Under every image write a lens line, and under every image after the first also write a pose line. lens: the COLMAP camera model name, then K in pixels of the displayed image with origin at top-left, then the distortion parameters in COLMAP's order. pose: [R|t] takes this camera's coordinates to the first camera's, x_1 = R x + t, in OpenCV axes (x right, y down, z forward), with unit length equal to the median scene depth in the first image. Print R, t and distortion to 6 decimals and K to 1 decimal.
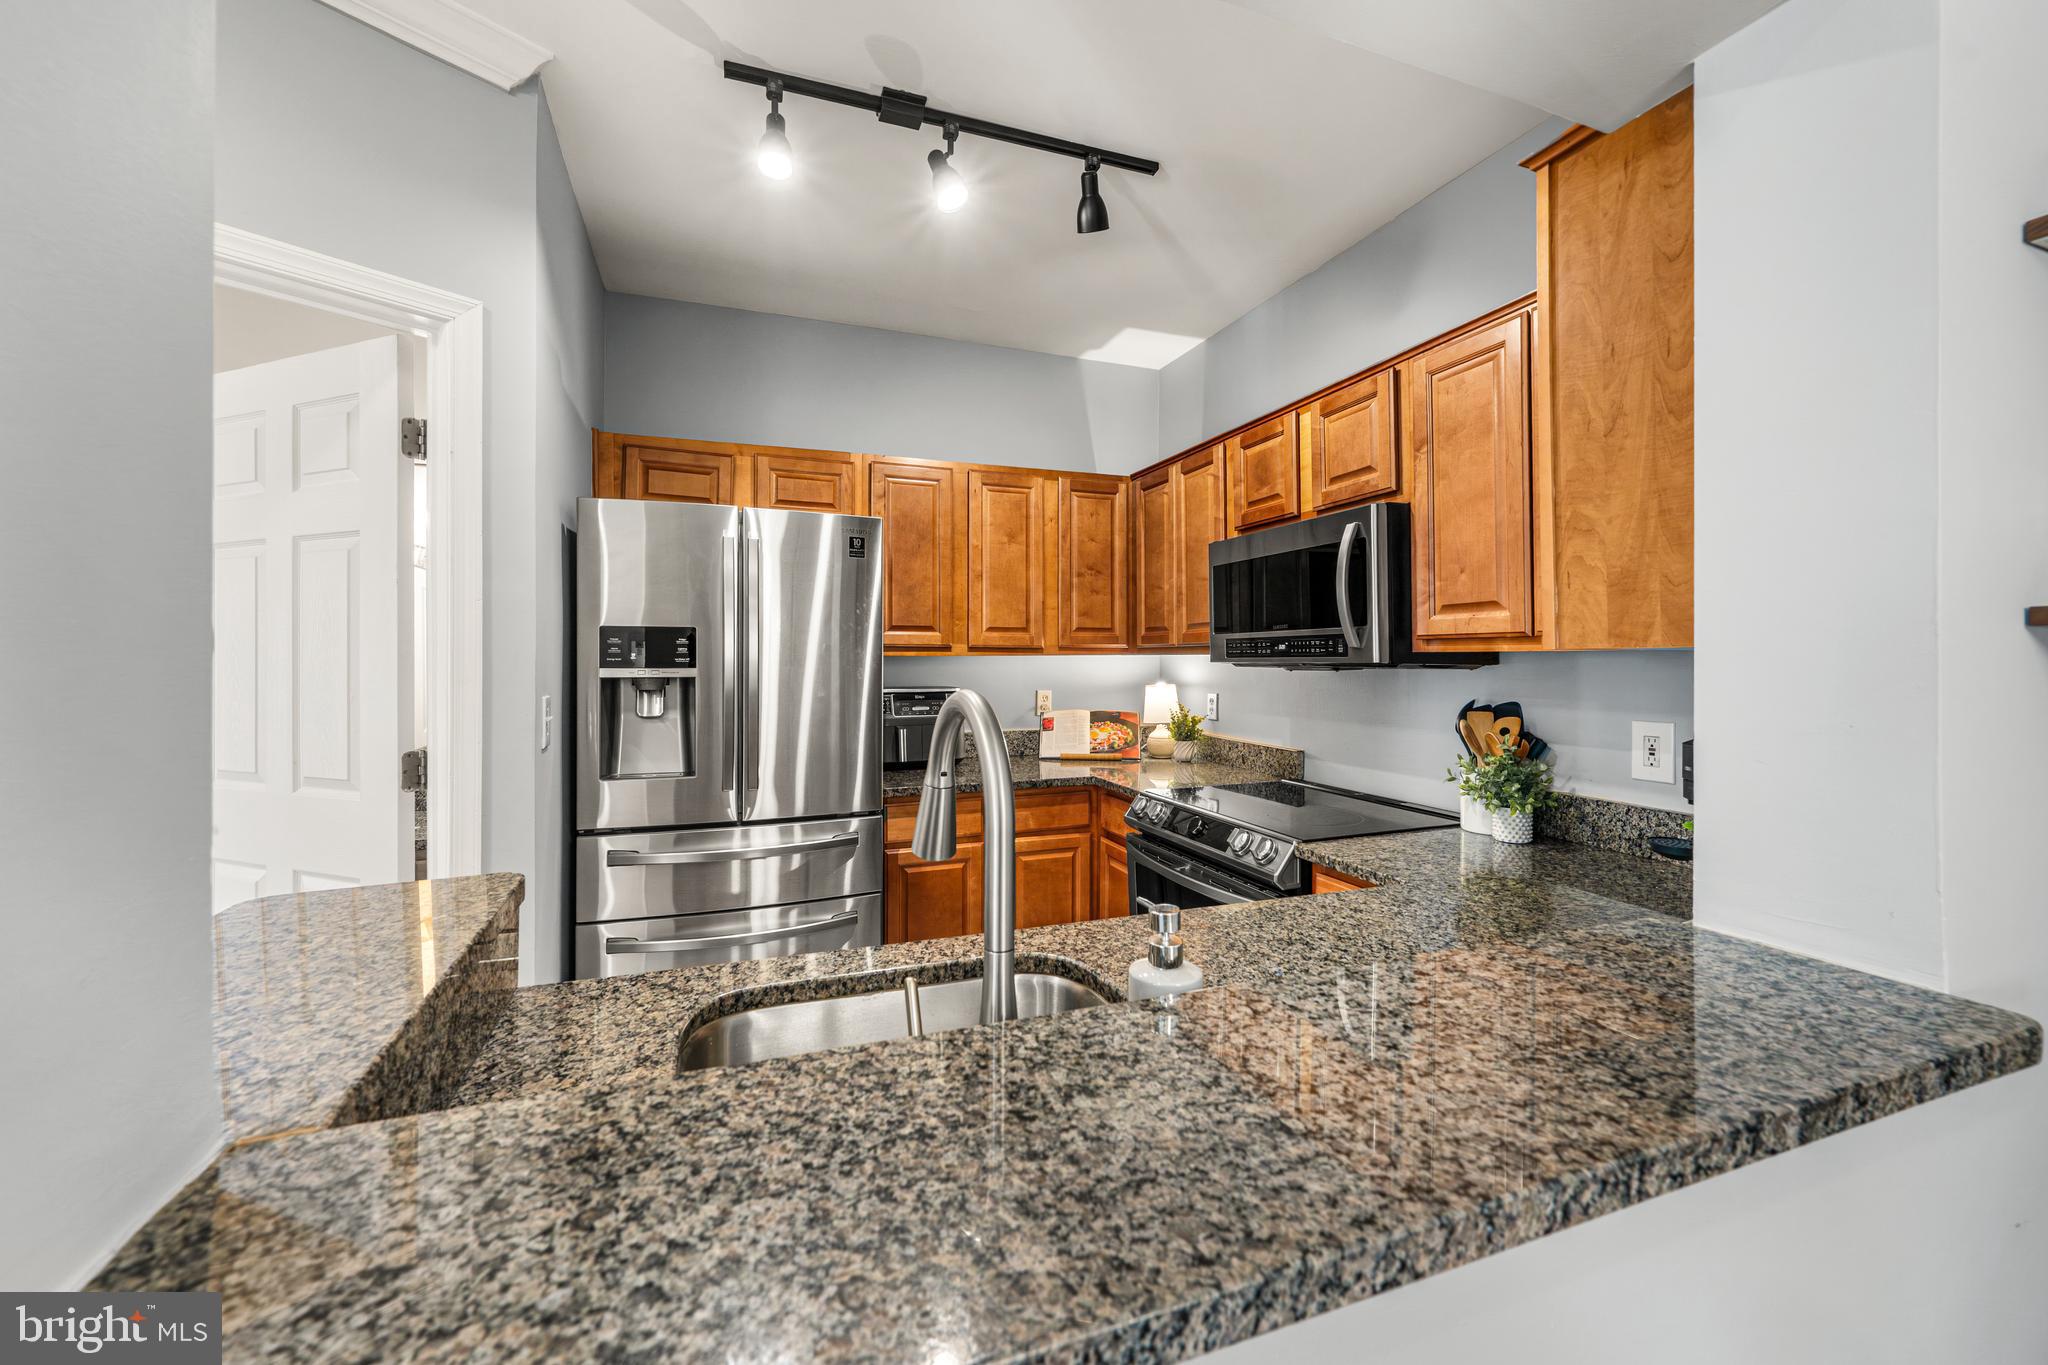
lens RADIAL K [[812.2, 0, 1015.5], [0, 812.2, 657.8], [0, 0, 1]] dist [0.001423, -0.000085]
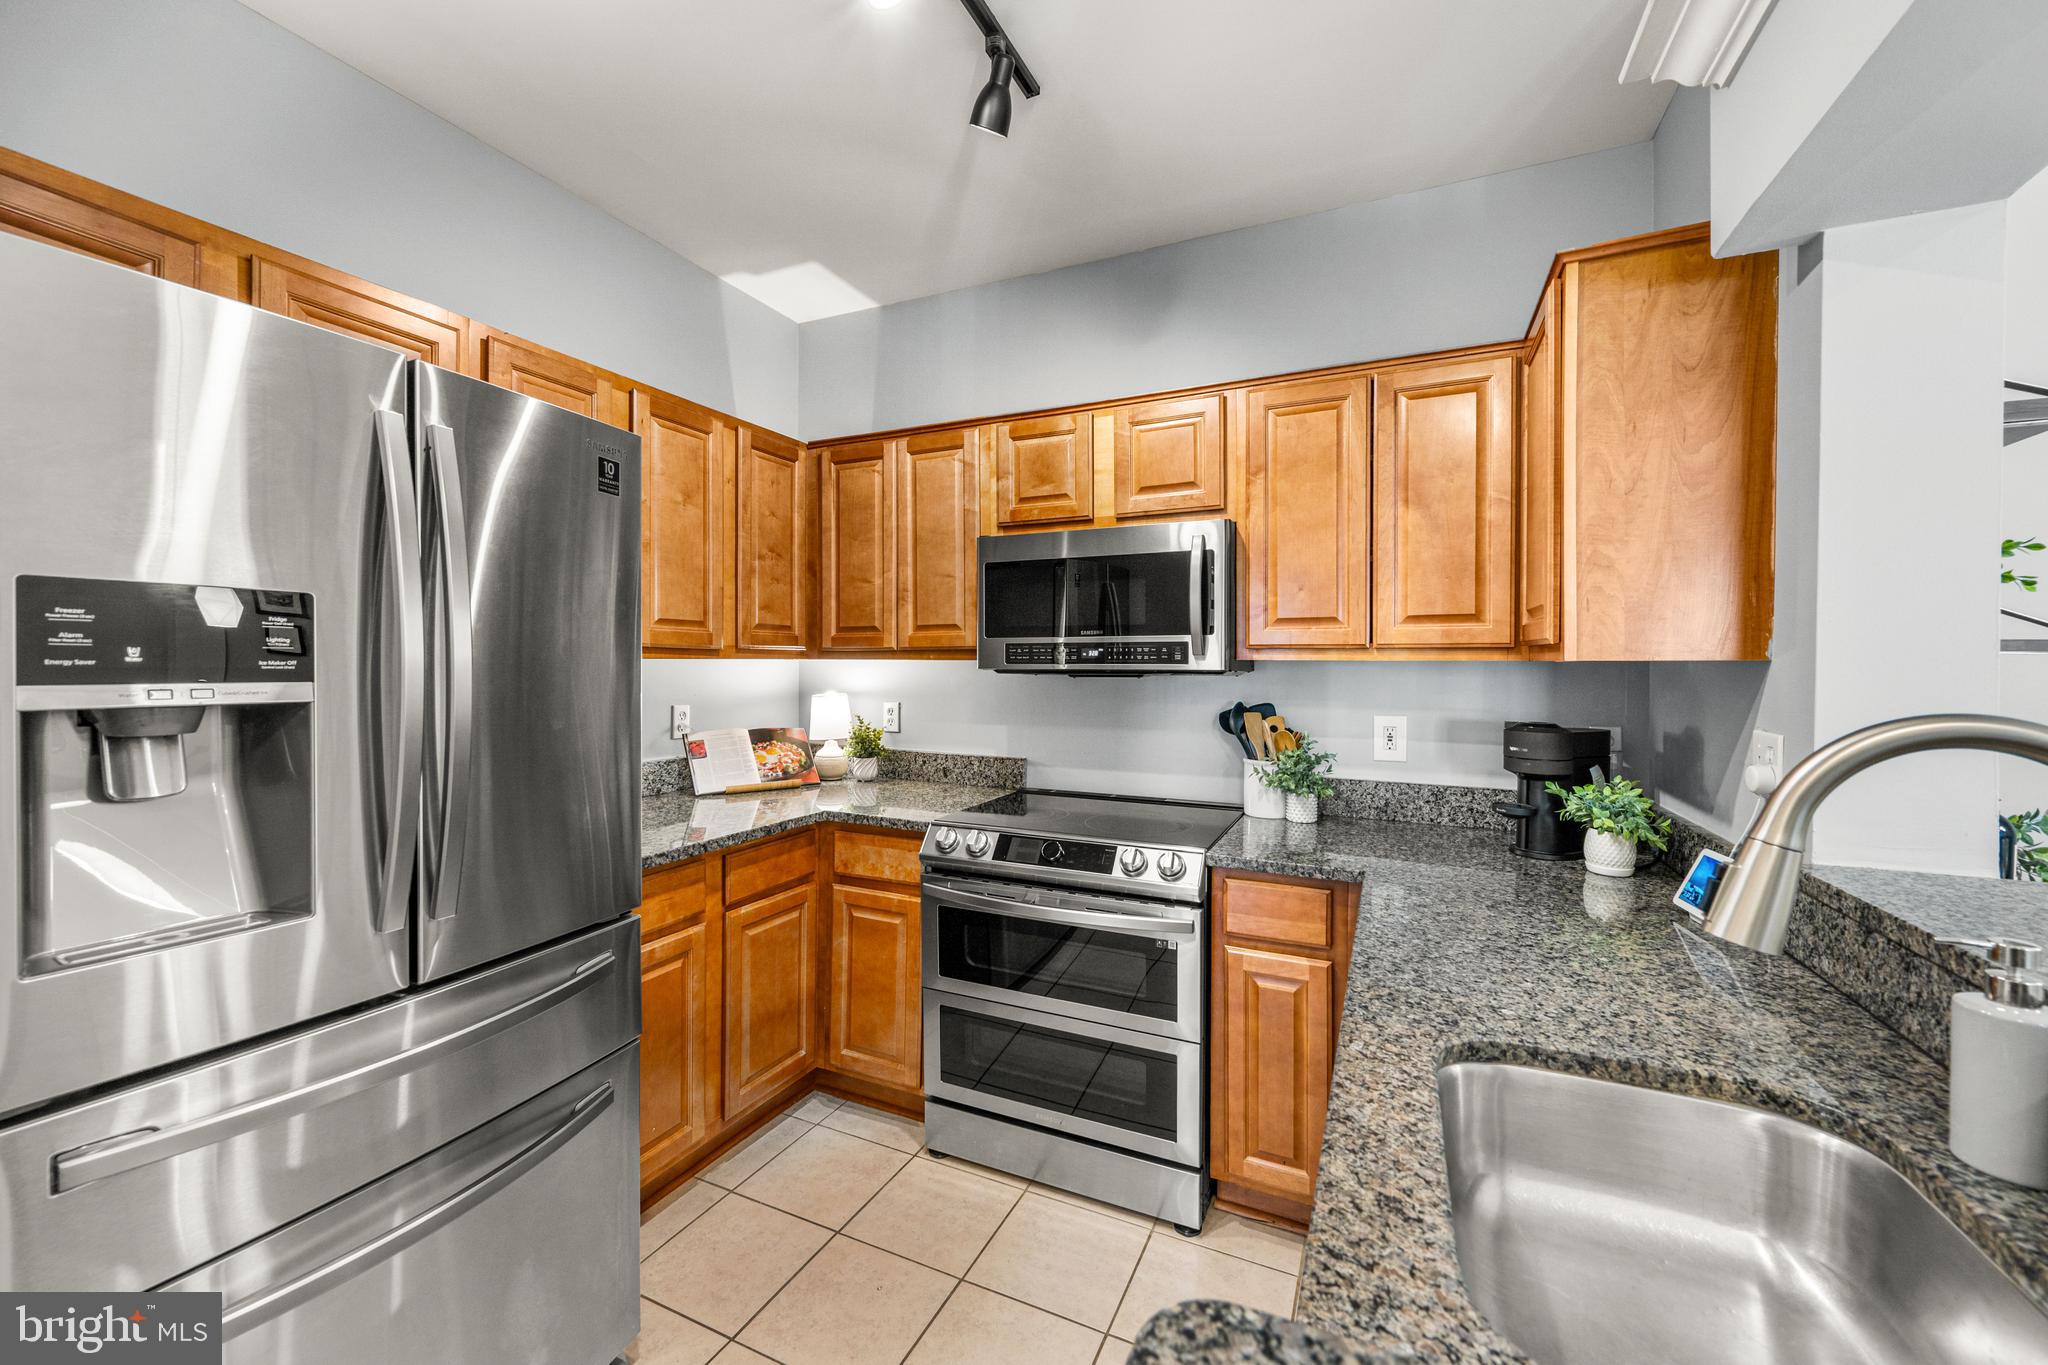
lens RADIAL K [[812.2, 0, 1016.6], [0, 812.2, 672.4], [0, 0, 1]] dist [0.001423, -0.000085]
pose [[0.711017, -0.003237, 0.703167, -0.357181], [-0.006066, 0.999924, 0.010737, -0.000391], [-0.703148, -0.011899, 0.710943, 0.320216]]
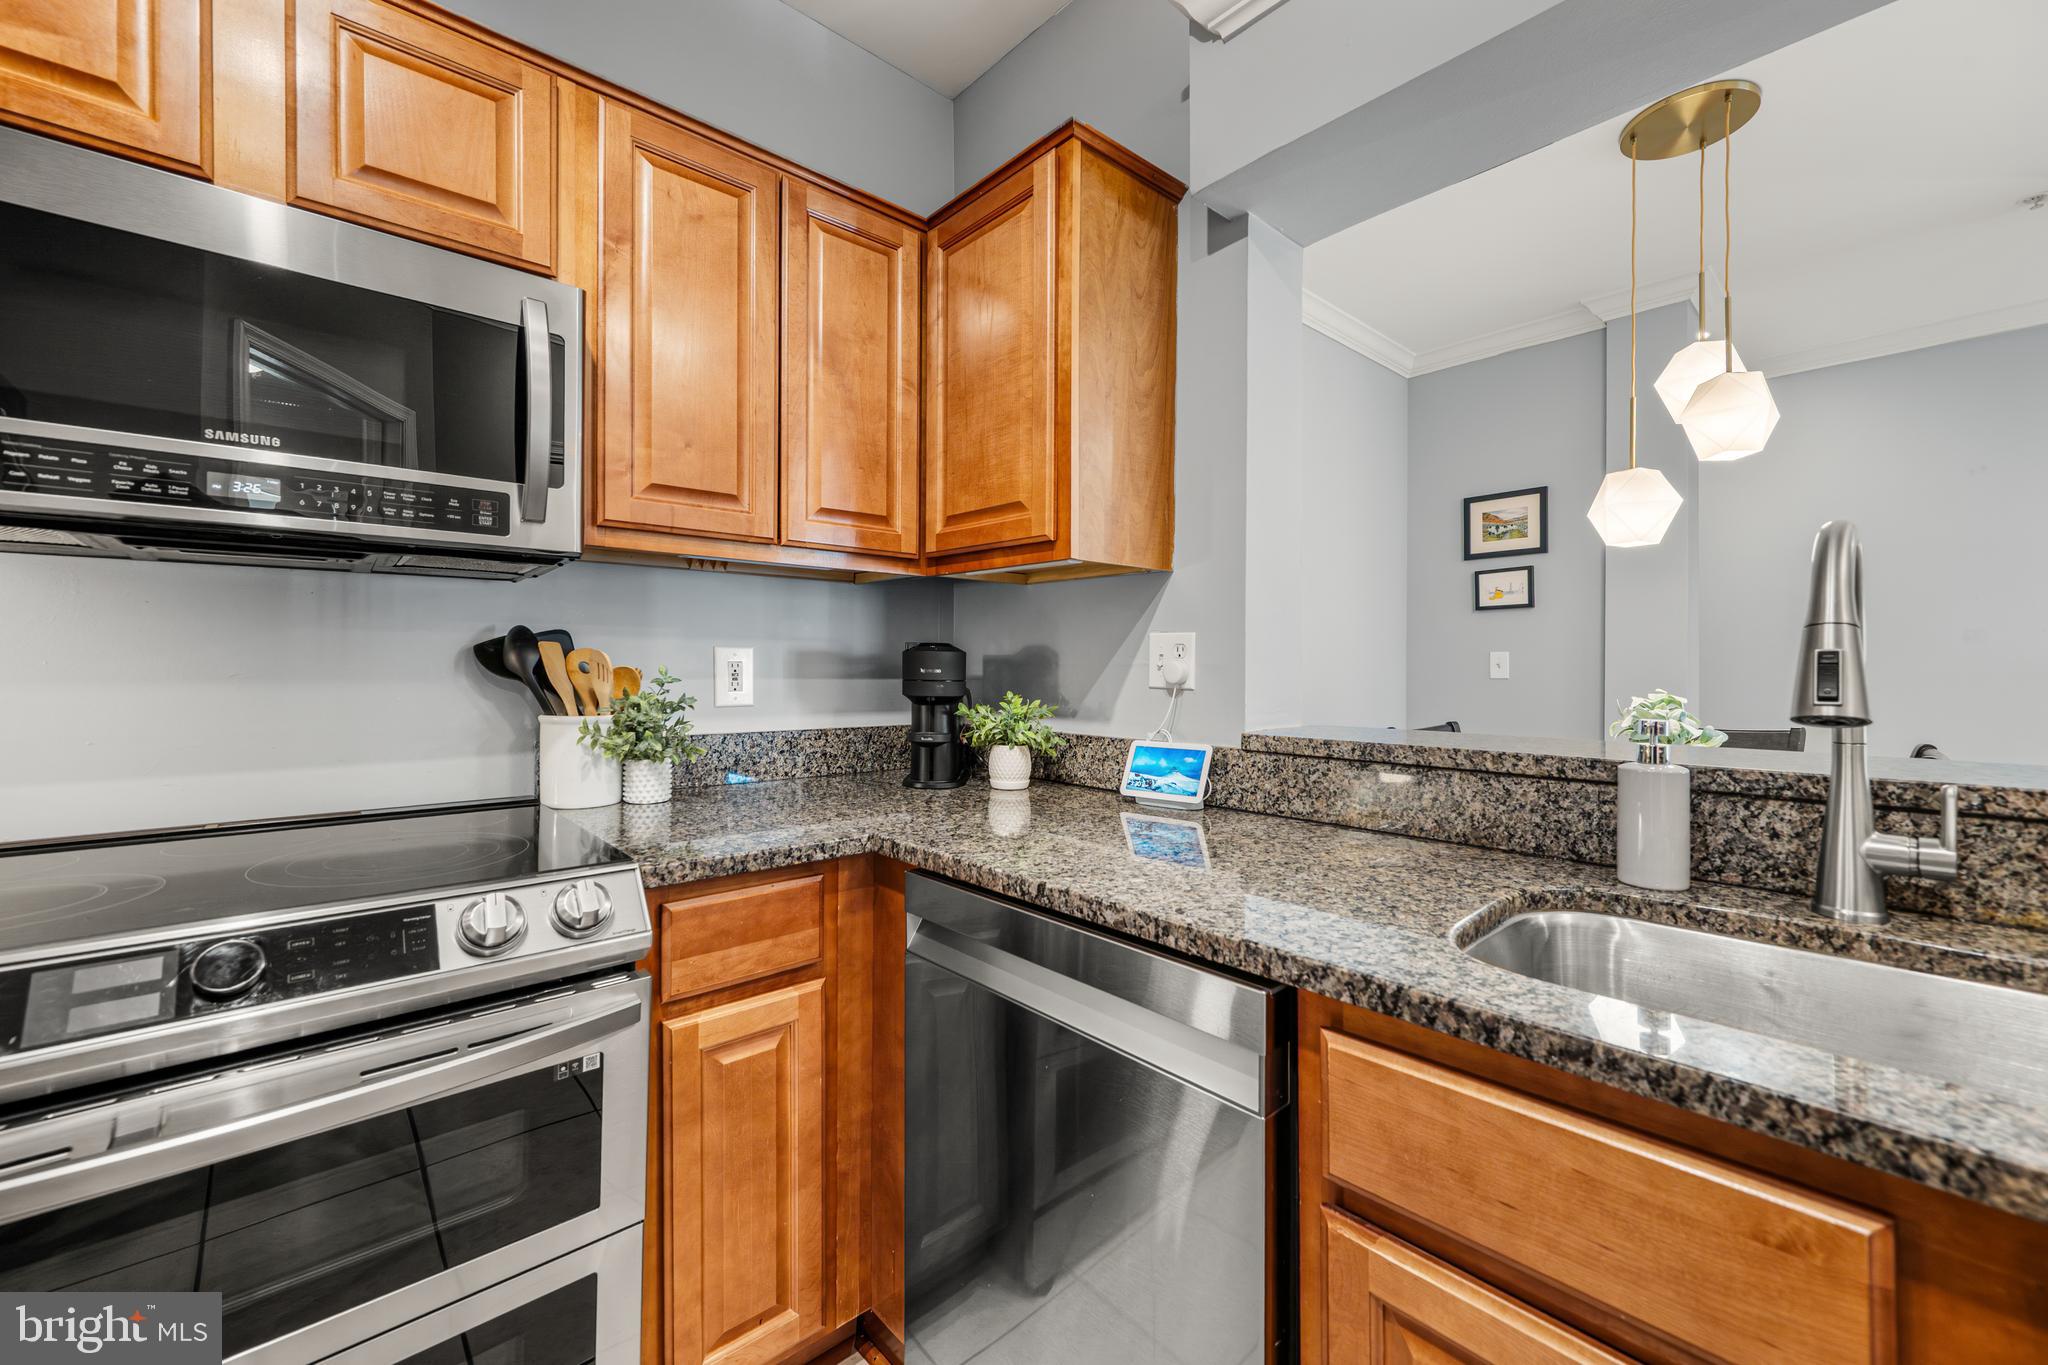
lens RADIAL K [[812.2, 0, 1028.1], [0, 812.2, 664.2], [0, 0, 1]] dist [0.001423, -0.000085]
pose [[-0.374388, -0.000046, 0.927272, -0.176885], [-0.005884, 0.999980, -0.002327, 0.064699], [-0.927254, -0.006328, -0.374380, 0.669547]]
